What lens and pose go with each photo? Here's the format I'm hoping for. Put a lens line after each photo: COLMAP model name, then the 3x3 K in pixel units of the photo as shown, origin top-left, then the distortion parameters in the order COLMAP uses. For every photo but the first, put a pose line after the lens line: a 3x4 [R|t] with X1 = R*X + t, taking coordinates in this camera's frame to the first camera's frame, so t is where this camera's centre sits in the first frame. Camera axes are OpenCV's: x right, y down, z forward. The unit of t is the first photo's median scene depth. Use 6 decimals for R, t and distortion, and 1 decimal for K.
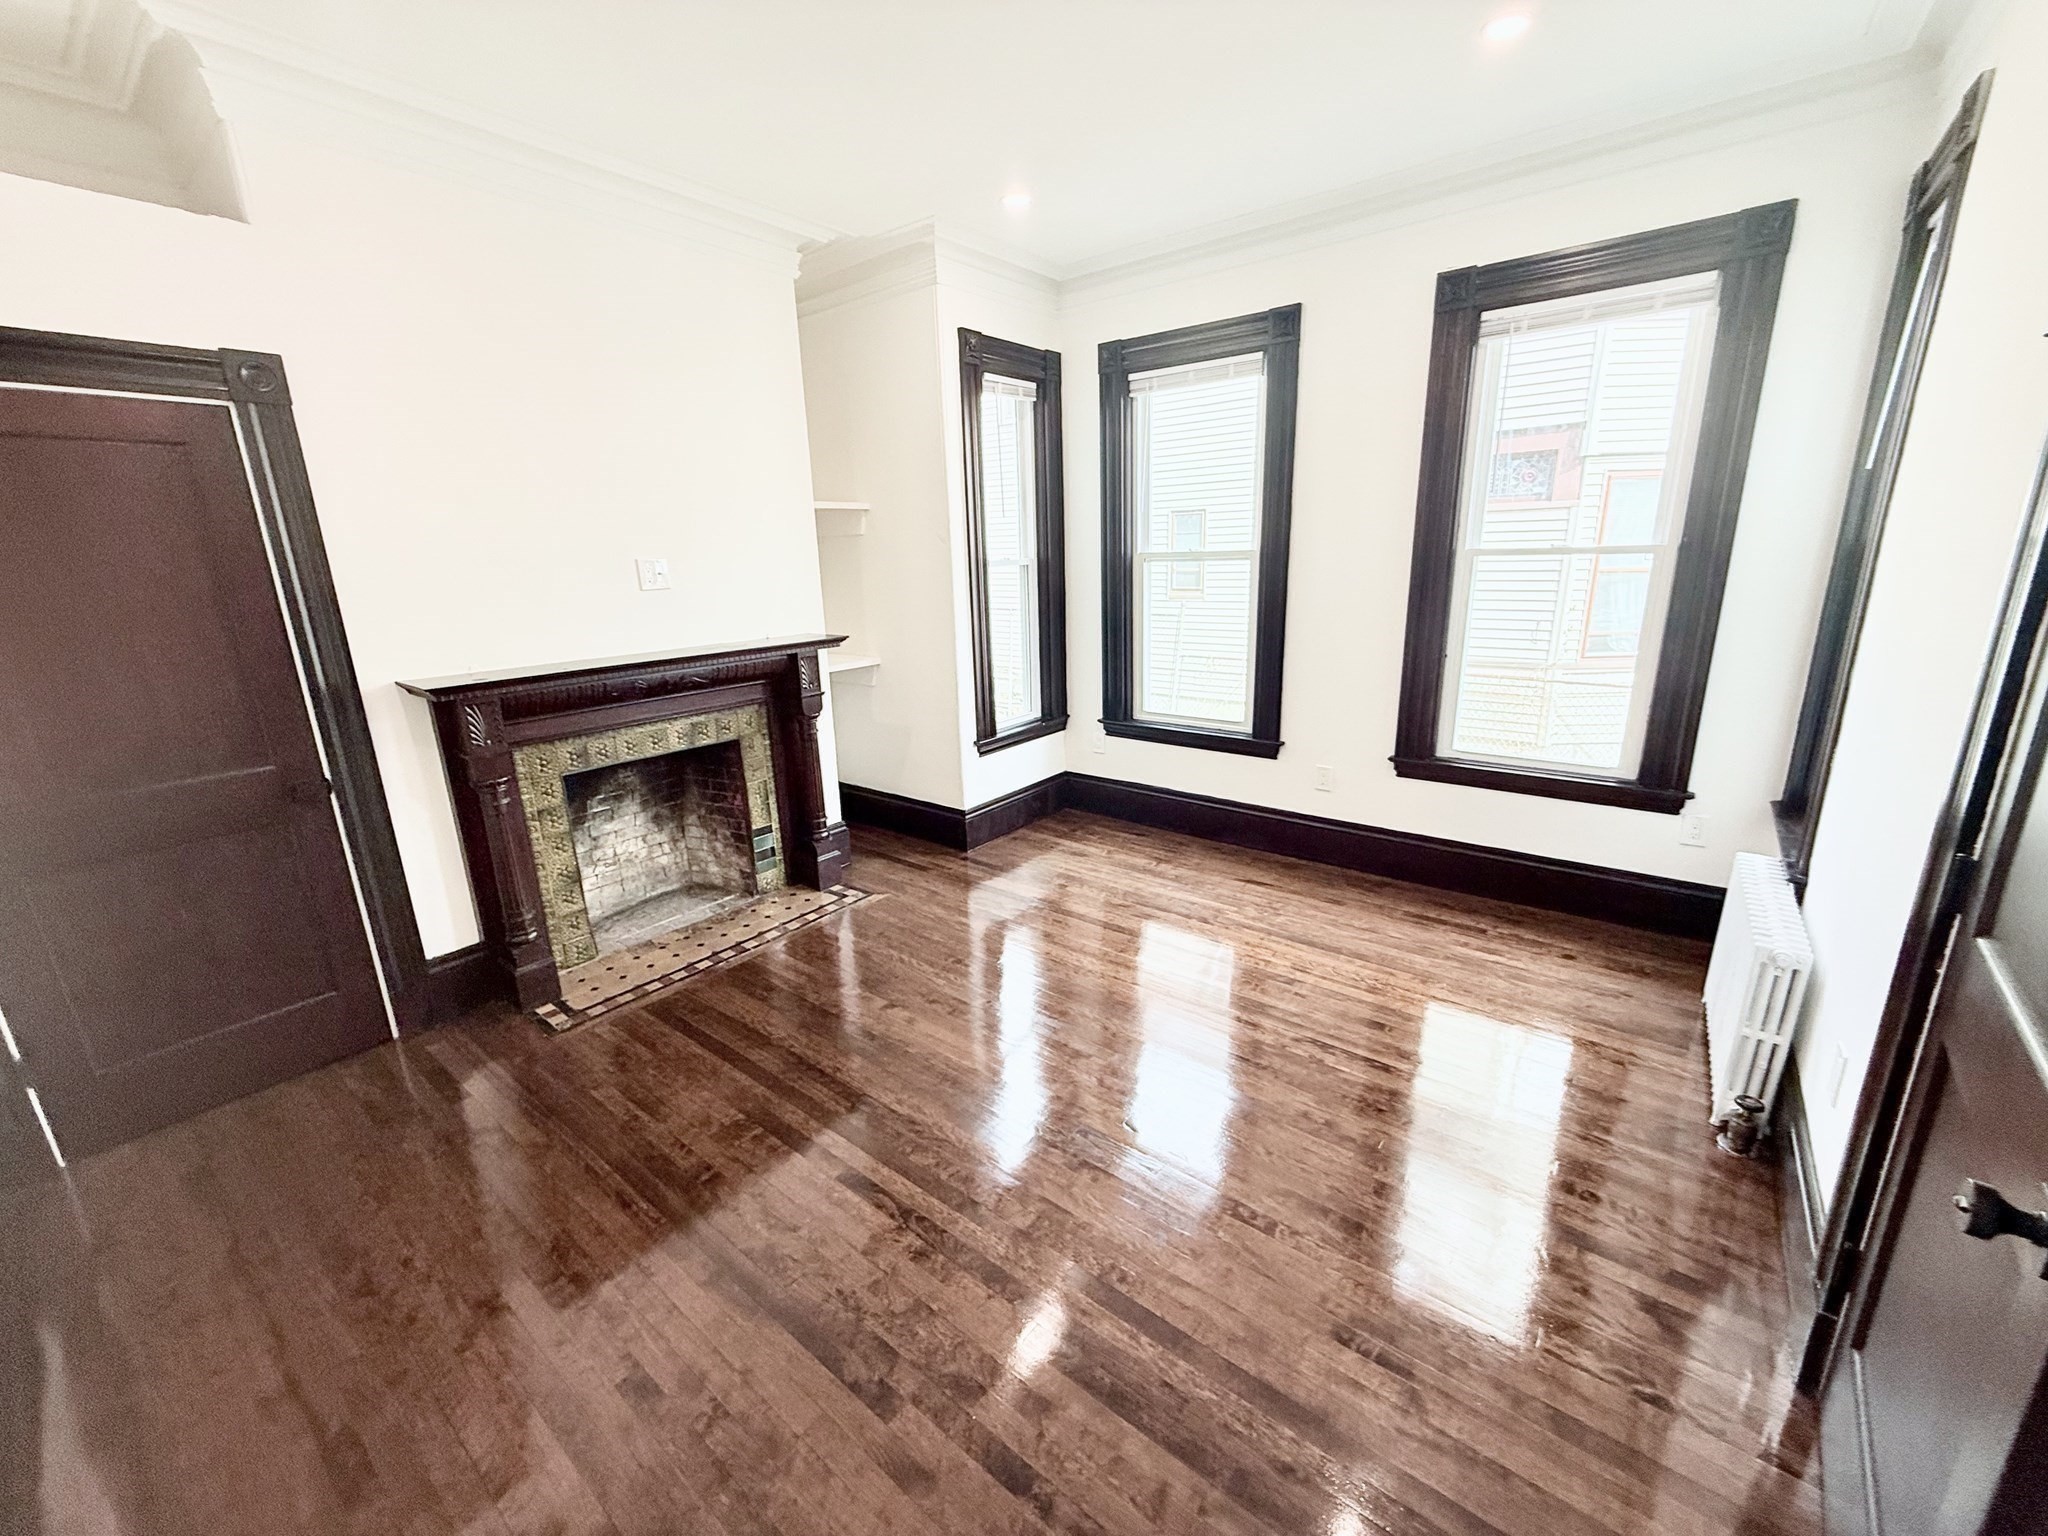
lens RADIAL K [[814.9, 0, 1020.2], [0, 814.9, 772.2], [0, 0, 1]] dist [-0.007135, -0.000142]
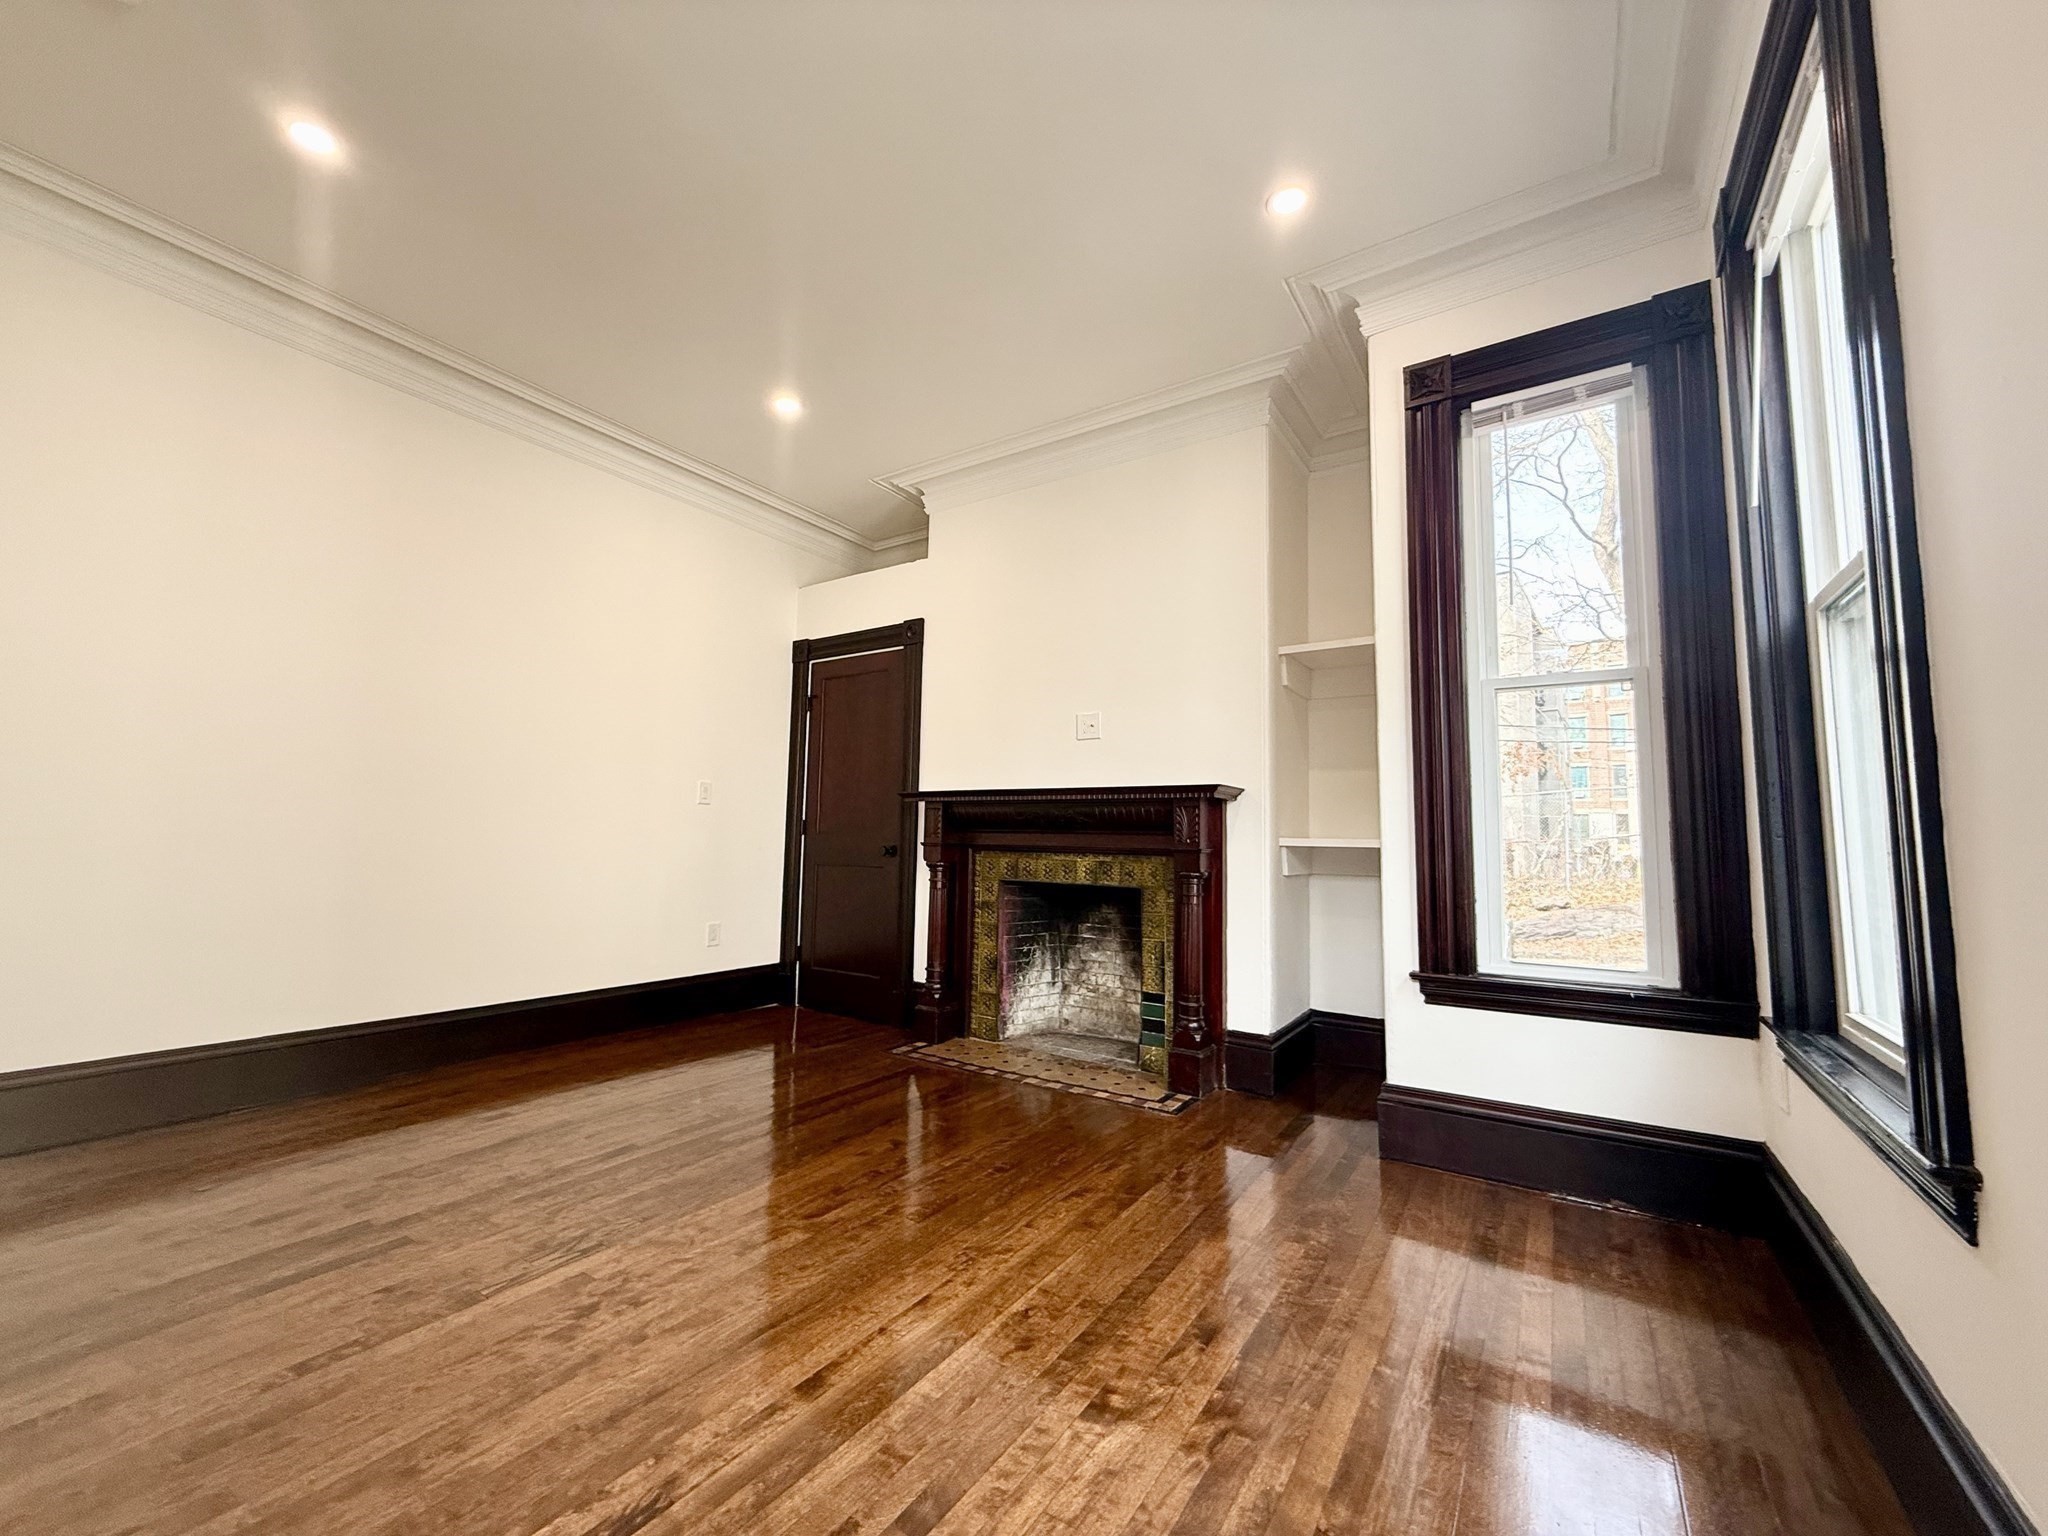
lens RADIAL K [[814.9, 0, 1021.6], [0, 814.9, 759.2], [0, 0, 1]] dist [-0.007135, -0.000142]
pose [[0.085483, -0.070124, -0.993869, 0.635617], [-0.281817, 0.955083, -0.091627, -0.061075], [0.955652, 0.287922, 0.061881, 0.783441]]
